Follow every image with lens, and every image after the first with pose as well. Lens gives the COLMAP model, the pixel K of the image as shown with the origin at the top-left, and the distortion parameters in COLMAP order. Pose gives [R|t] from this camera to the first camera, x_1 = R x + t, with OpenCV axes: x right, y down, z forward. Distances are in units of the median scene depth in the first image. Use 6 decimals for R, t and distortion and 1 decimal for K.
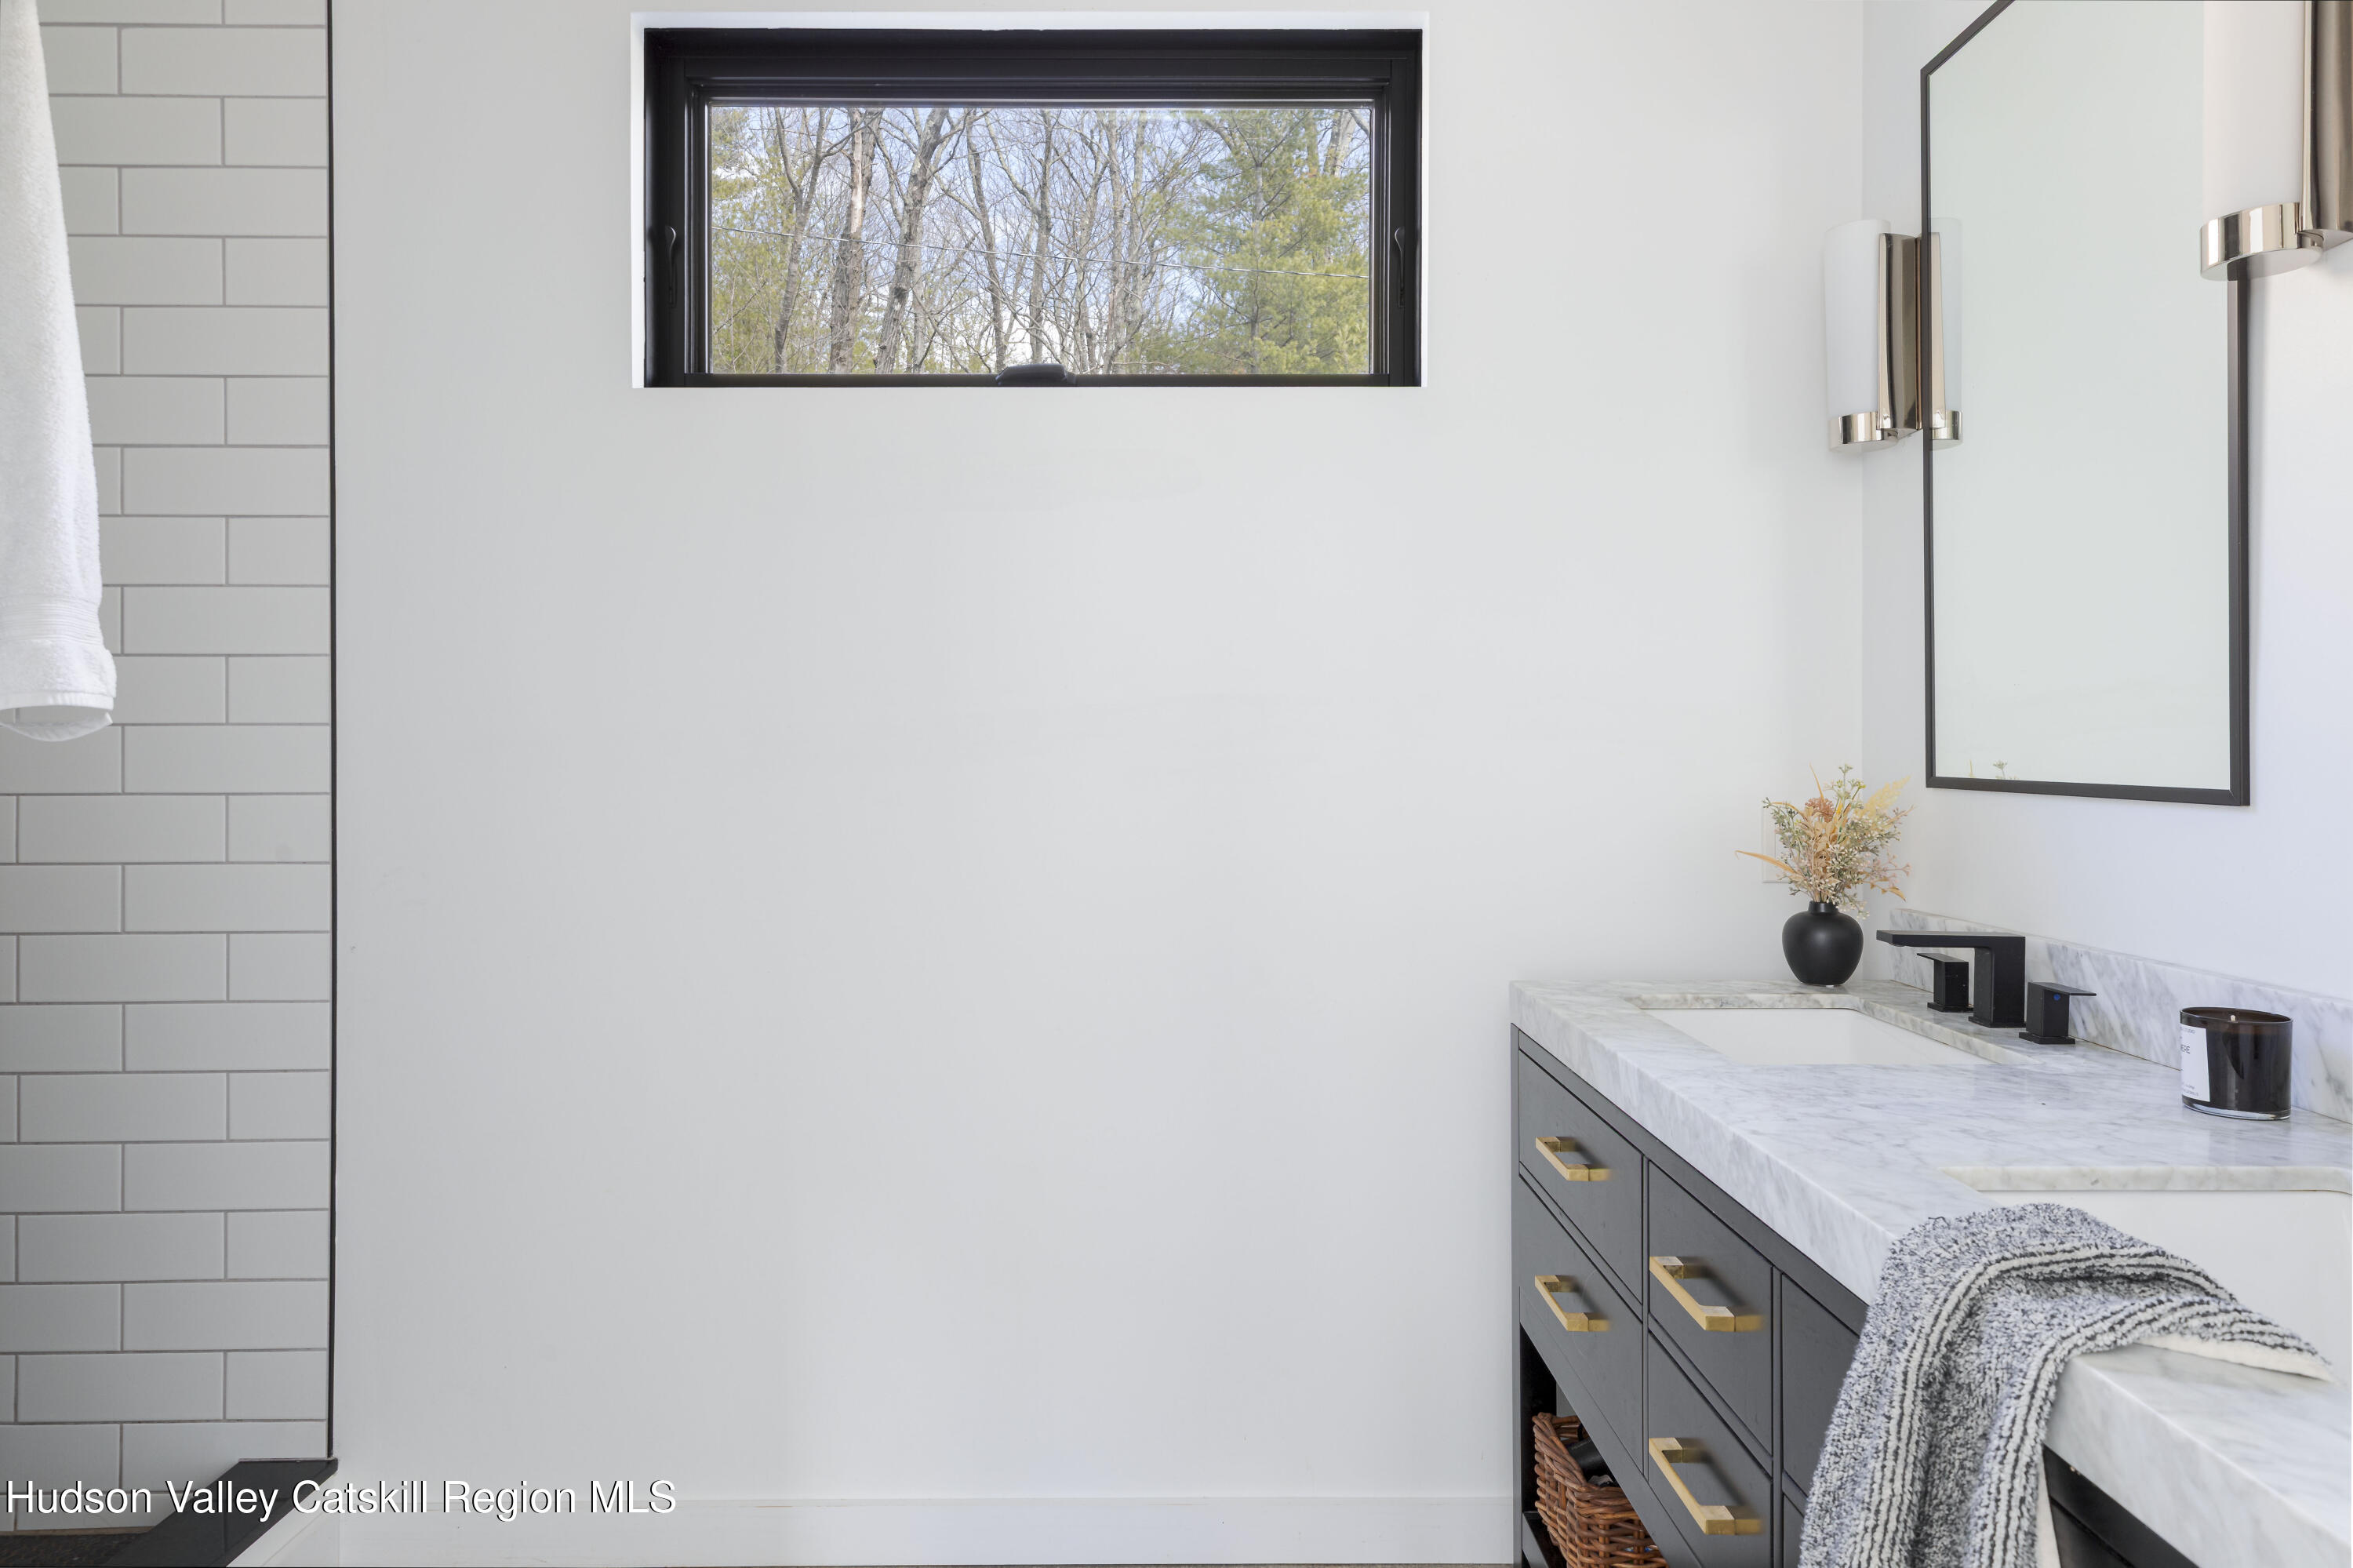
lens RADIAL K [[1516.4, 0, 1180.3], [0, 1516.4, 780.4], [0, 0, 1]] dist [-0.002836, -0.000615]
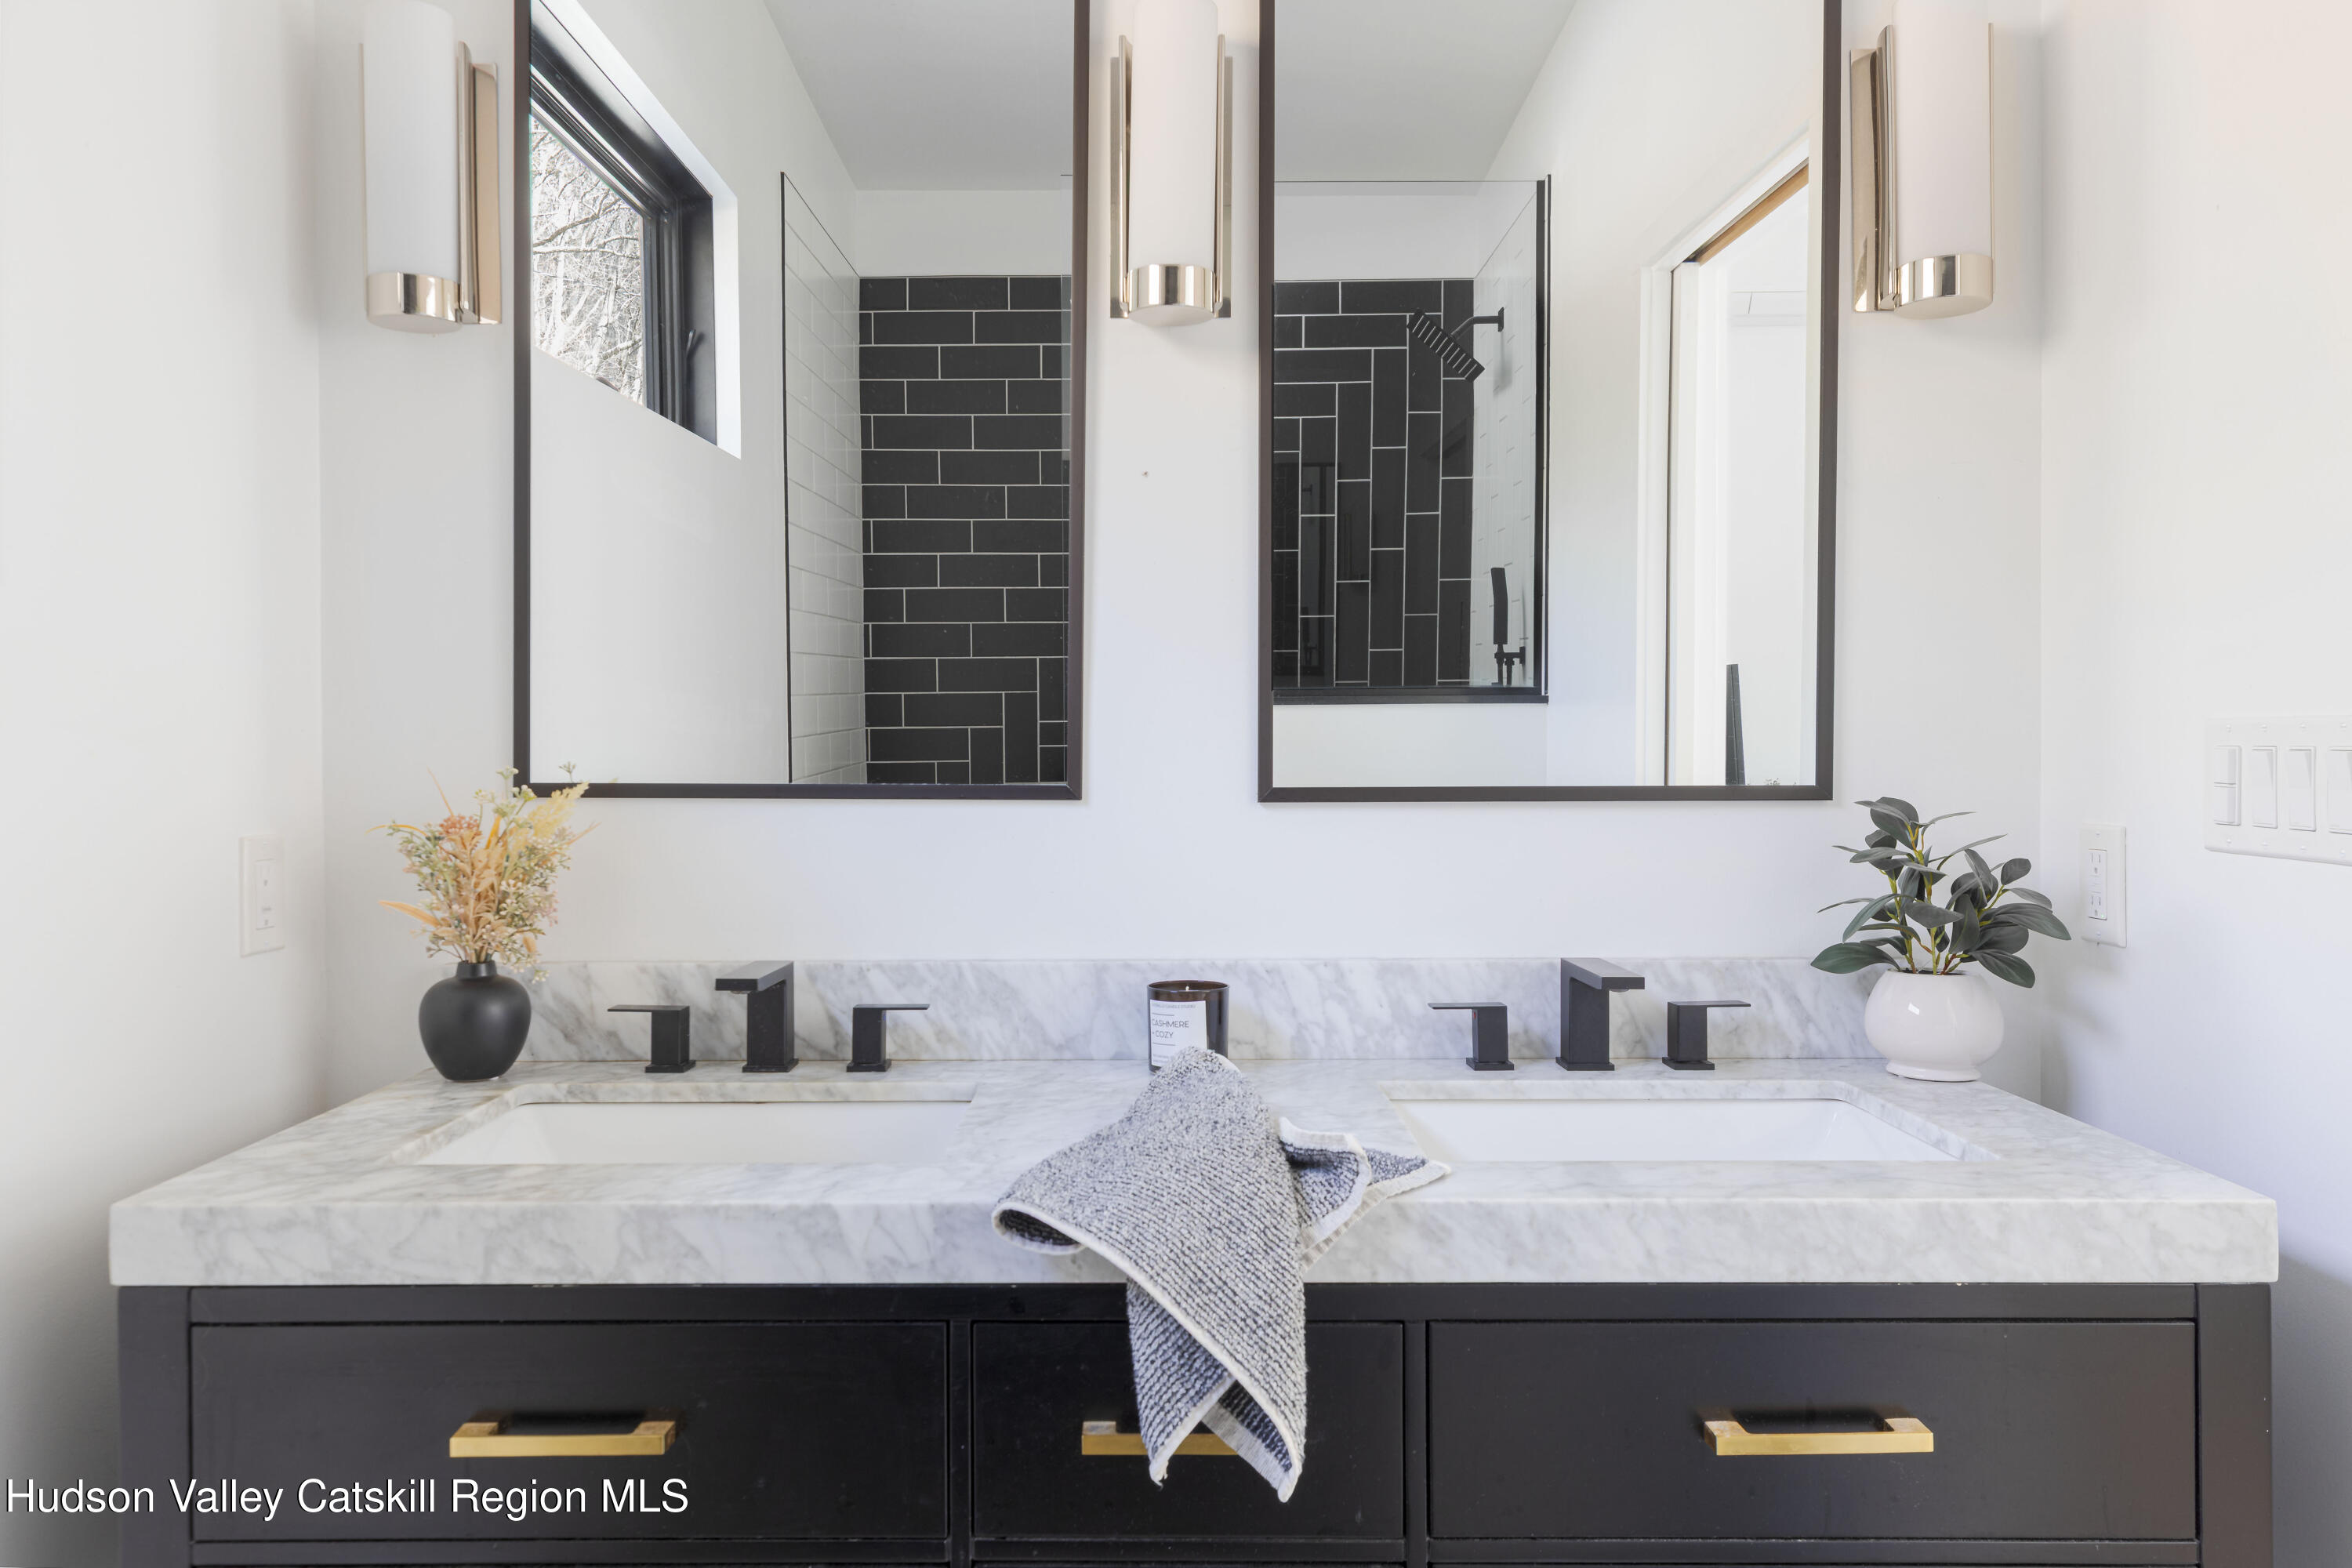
lens RADIAL K [[1717.7, 0, 1179.6], [0, 1717.7, 770.1], [0, 0, 1]] dist [-0.020828, -0.000338]
pose [[-0.000597, -0.025252, 0.999681, -0.466100], [0.013079, 0.999595, 0.025257, -0.031594], [-0.999914, 0.013090, -0.000266, 0.825463]]
